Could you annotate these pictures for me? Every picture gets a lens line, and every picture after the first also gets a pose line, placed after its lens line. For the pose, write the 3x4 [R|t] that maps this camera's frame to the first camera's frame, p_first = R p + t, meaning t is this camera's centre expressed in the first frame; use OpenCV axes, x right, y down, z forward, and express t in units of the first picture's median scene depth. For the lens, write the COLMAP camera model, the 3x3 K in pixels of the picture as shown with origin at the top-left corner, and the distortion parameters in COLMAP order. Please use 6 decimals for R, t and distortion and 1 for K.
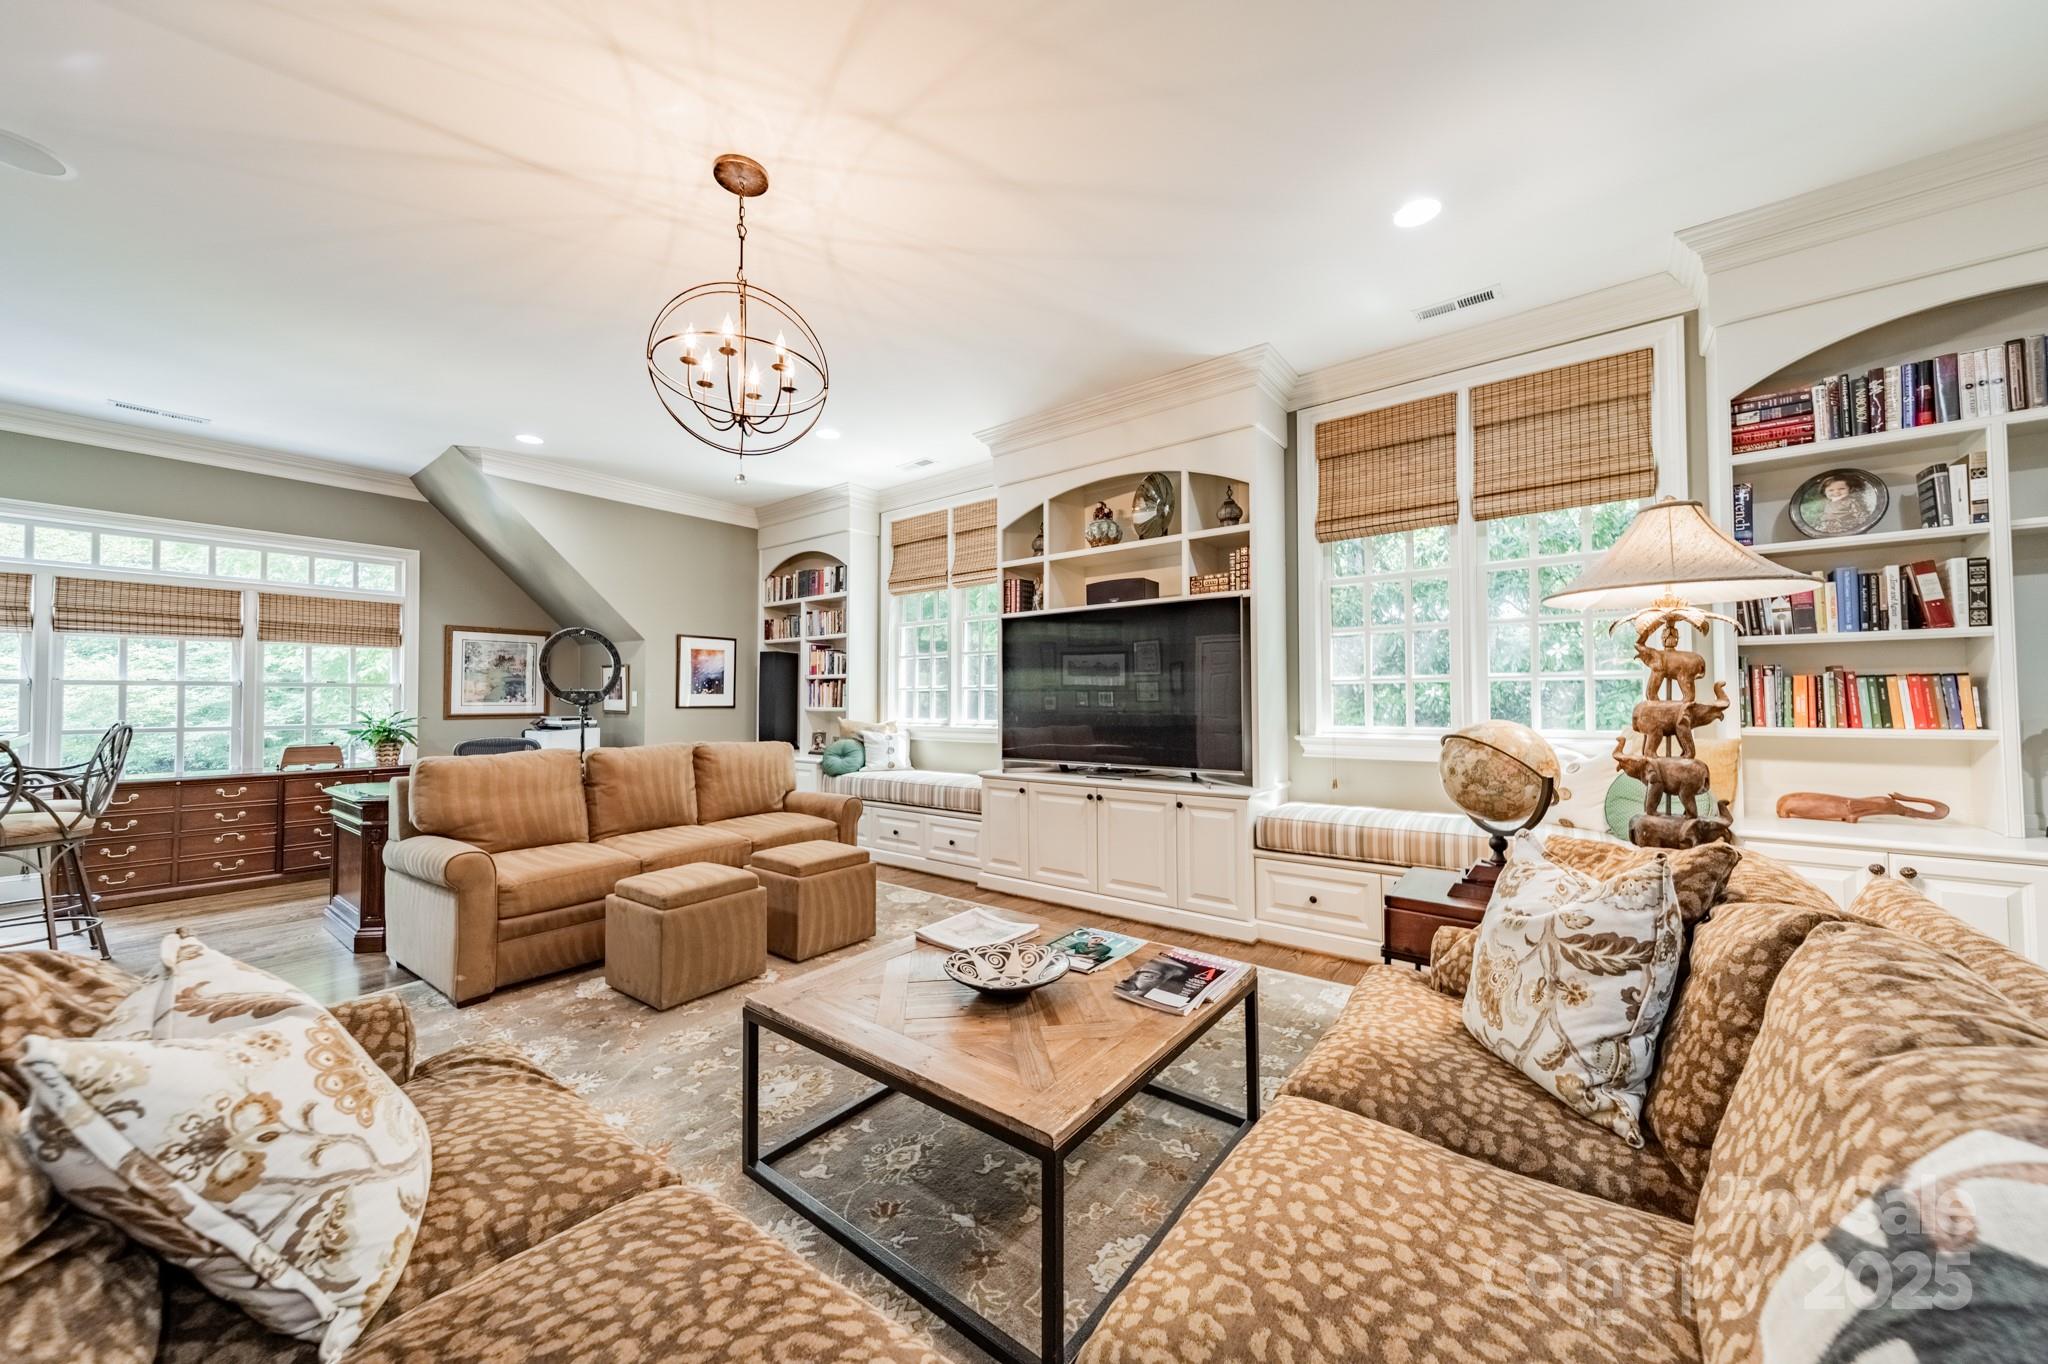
lens RADIAL K [[714.3, 0, 1029.5], [0, 714.3, 683.5], [0, 0, 1]] dist [0.008792, 0.000280]
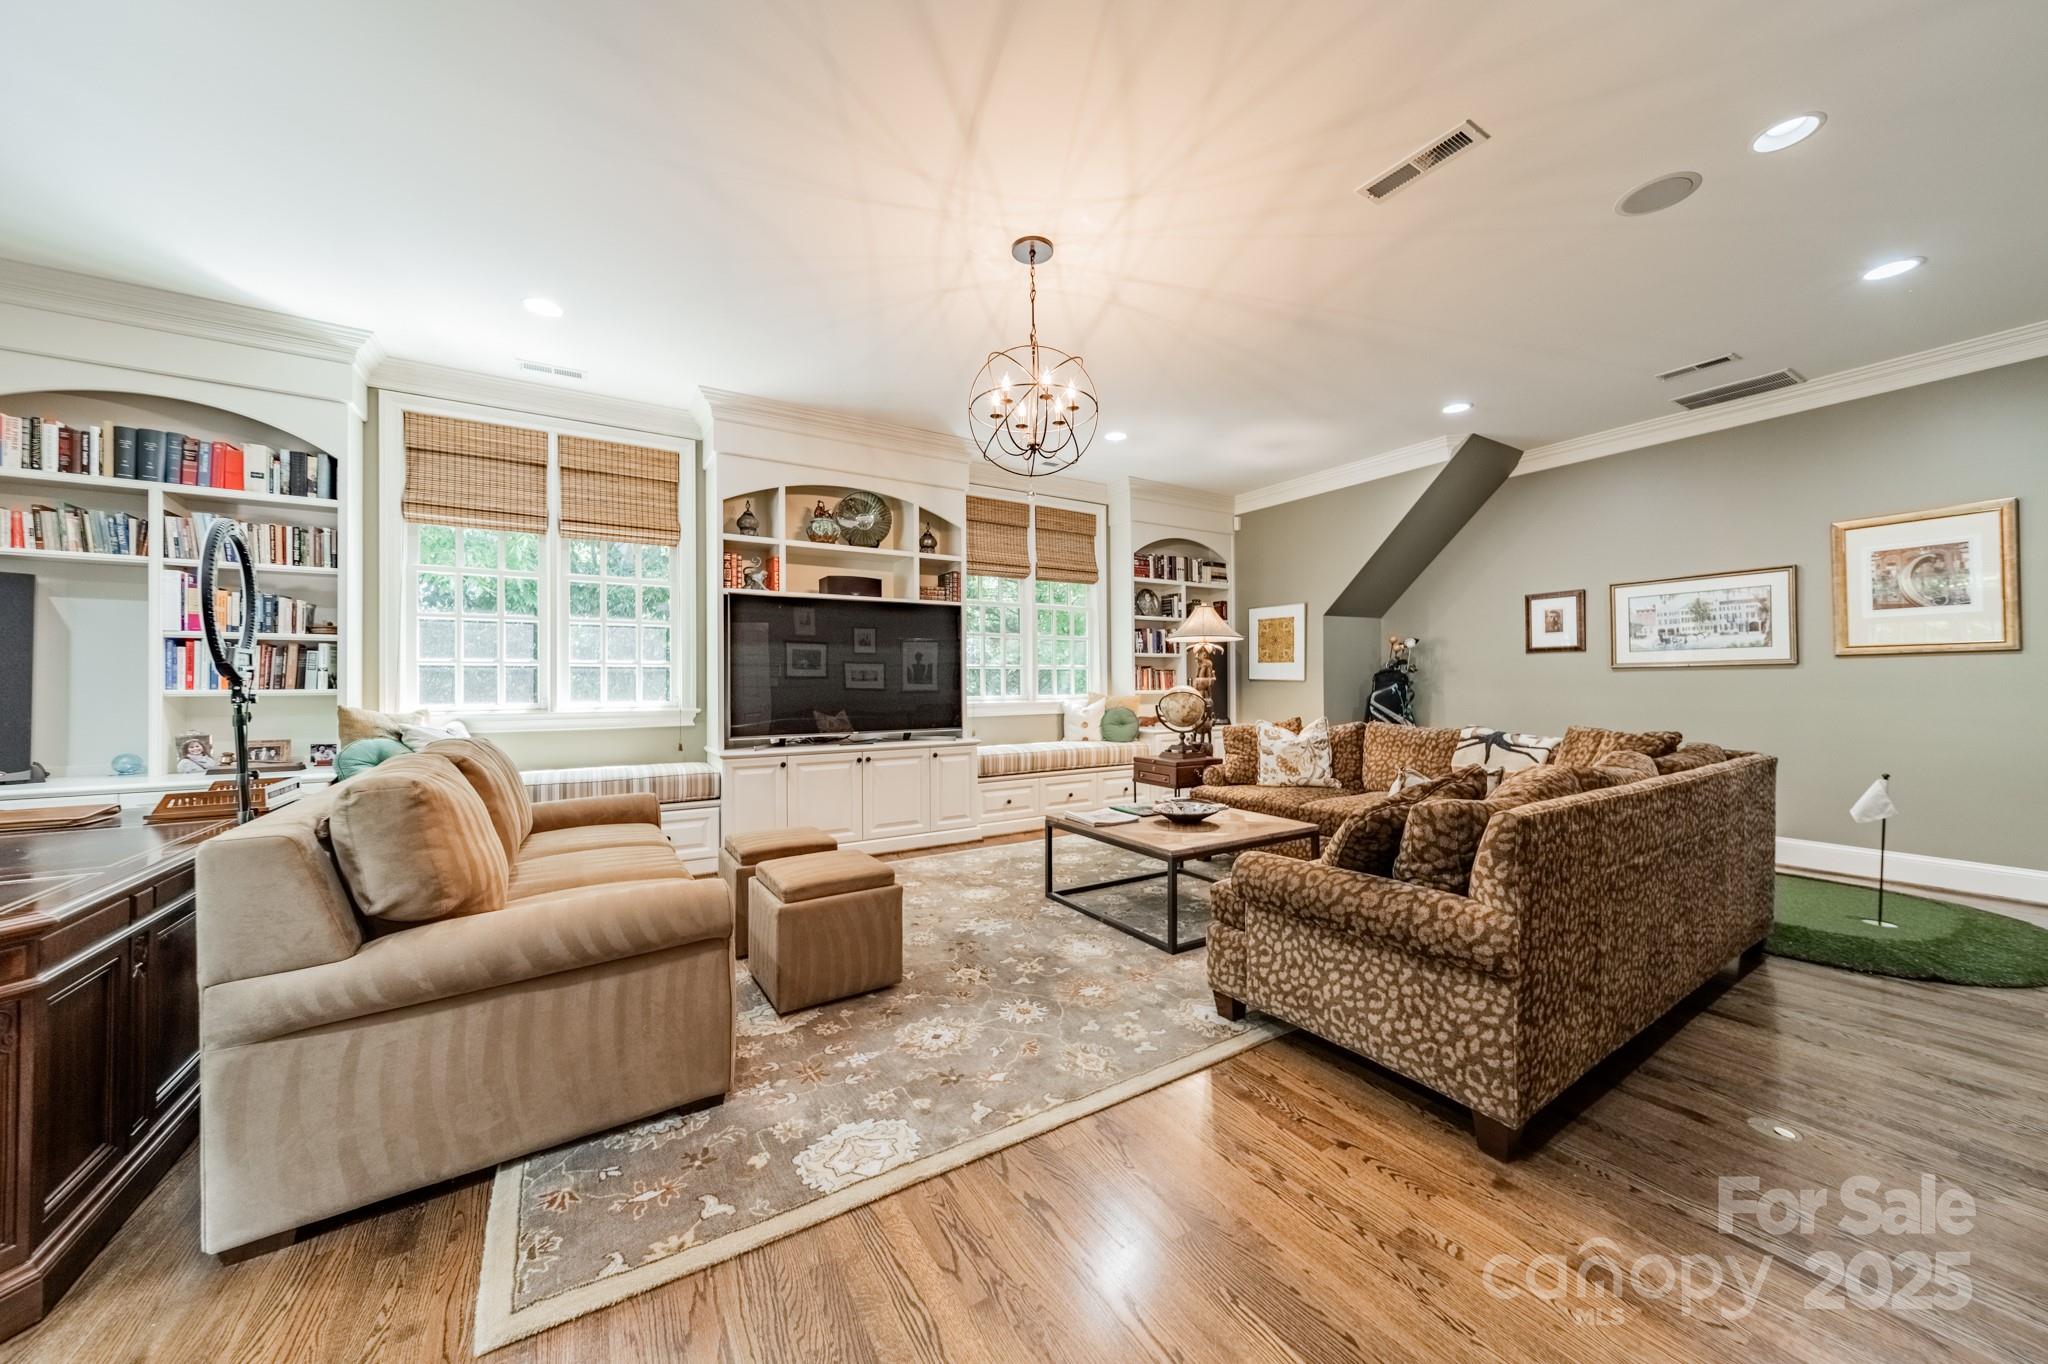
lens RADIAL K [[714.3, 0, 1022.9], [0, 714.3, 679.6], [0, 0, 1]] dist [0.008792, 0.000280]
pose [[0.361035, 0.007514, 0.932522, -0.917514], [-0.018268, 0.999833, -0.000984, 0.022242], [-0.932373, -0.016679, 0.361112, 0.327368]]
